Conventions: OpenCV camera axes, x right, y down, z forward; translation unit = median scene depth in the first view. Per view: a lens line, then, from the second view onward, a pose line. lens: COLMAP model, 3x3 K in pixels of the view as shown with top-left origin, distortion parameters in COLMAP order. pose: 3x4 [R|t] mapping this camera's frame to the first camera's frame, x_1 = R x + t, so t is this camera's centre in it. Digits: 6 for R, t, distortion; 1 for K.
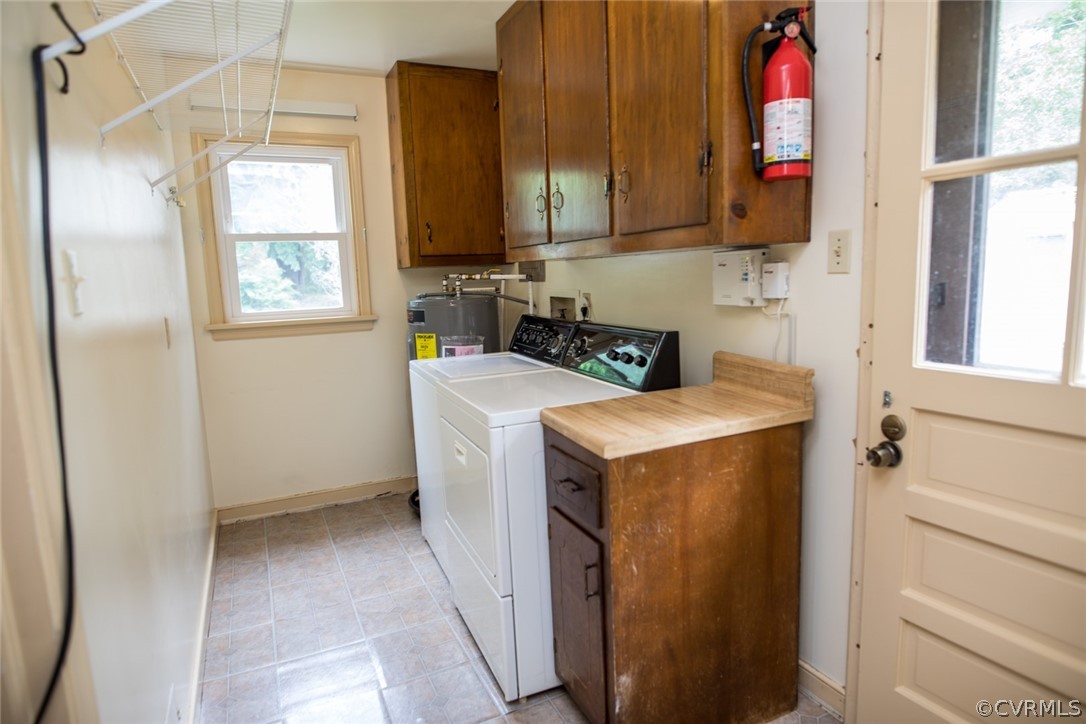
lens RADIAL K [[637.1, 0, 543.0], [0, 637.1, 362.0], [0, 0, 1]] dist [-0.004559, -0.000873]
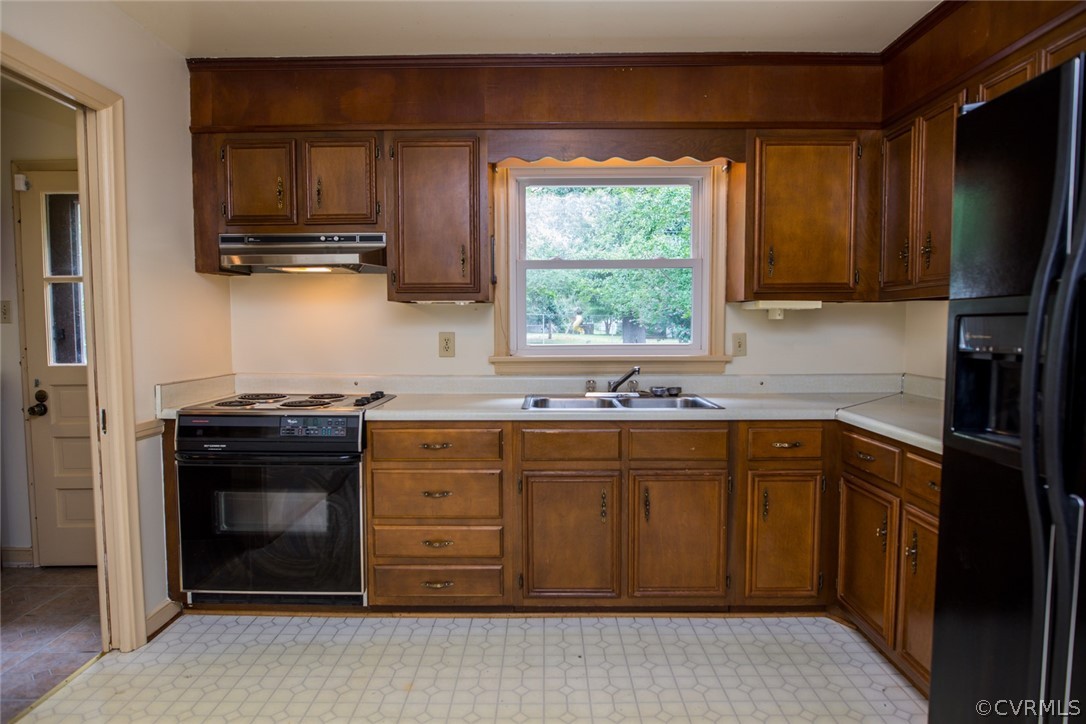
lens RADIAL K [[628.5, 0, 543.0], [0, 628.5, 362.0], [0, 0, 1]] dist [-0.018792, -0.000143]
pose [[0.437006, -0.018307, 0.899272, -0.526754], [0.116517, 0.992521, -0.036416, 0.239751], [-0.891880, 0.120694, 0.435871, -1.284784]]
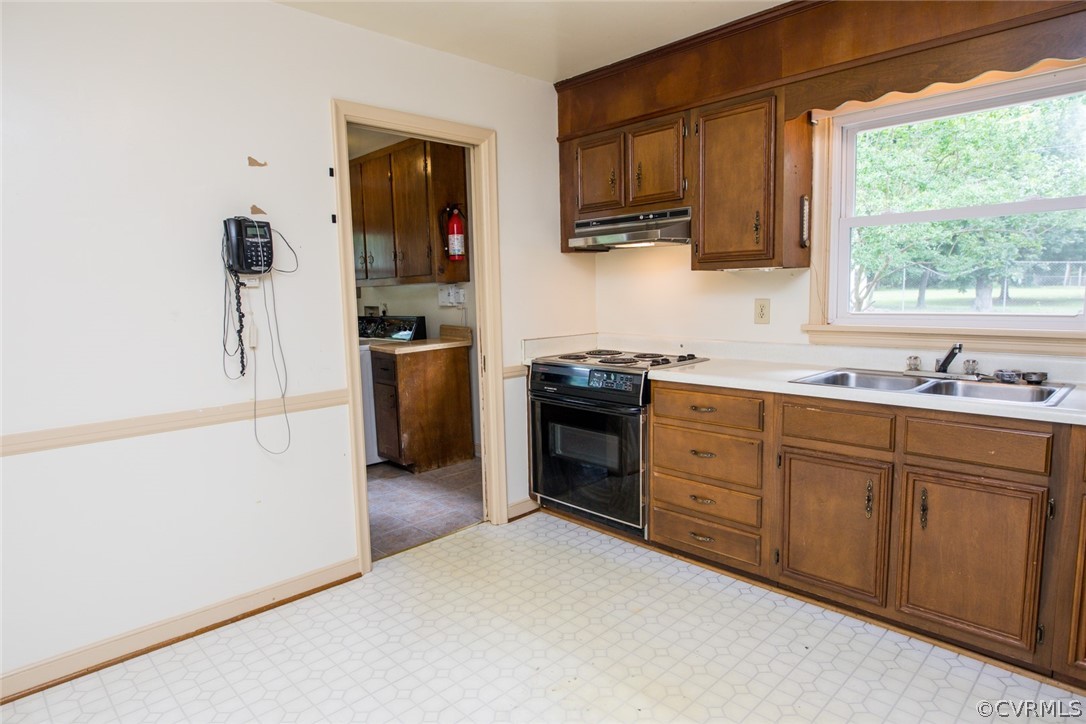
lens RADIAL K [[628.5, 0, 543.0], [0, 628.5, 362.0], [0, 0, 1]] dist [-0.018792, -0.000143]
pose [[0.947029, -0.024668, 0.320200, -0.169561], [0.036530, 0.998849, -0.031092, 0.271302], [-0.319064, 0.041142, 0.946840, -1.774505]]
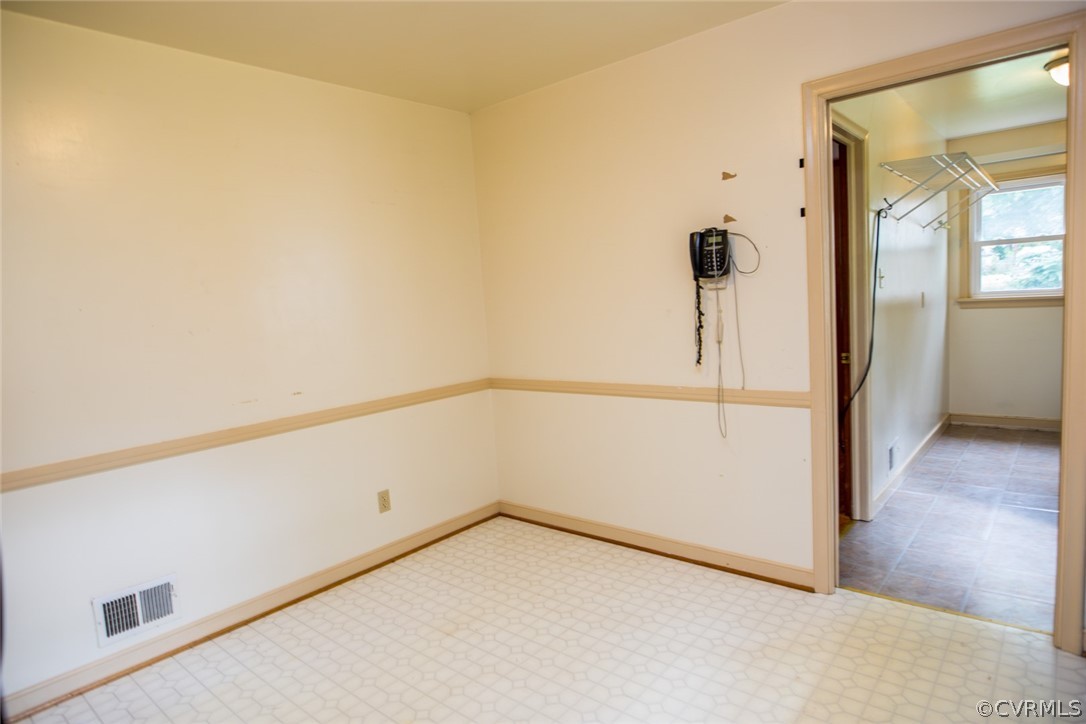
lens RADIAL K [[628.5, 0, 543.0], [0, 628.5, 362.0], [0, 0, 1]] dist [-0.018792, -0.000143]
pose [[0.415963, 0.107192, -0.903042, 1.007955], [-0.080341, 0.993477, 0.080920, 0.120772], [0.905826, 0.038891, 0.421862, -1.291538]]
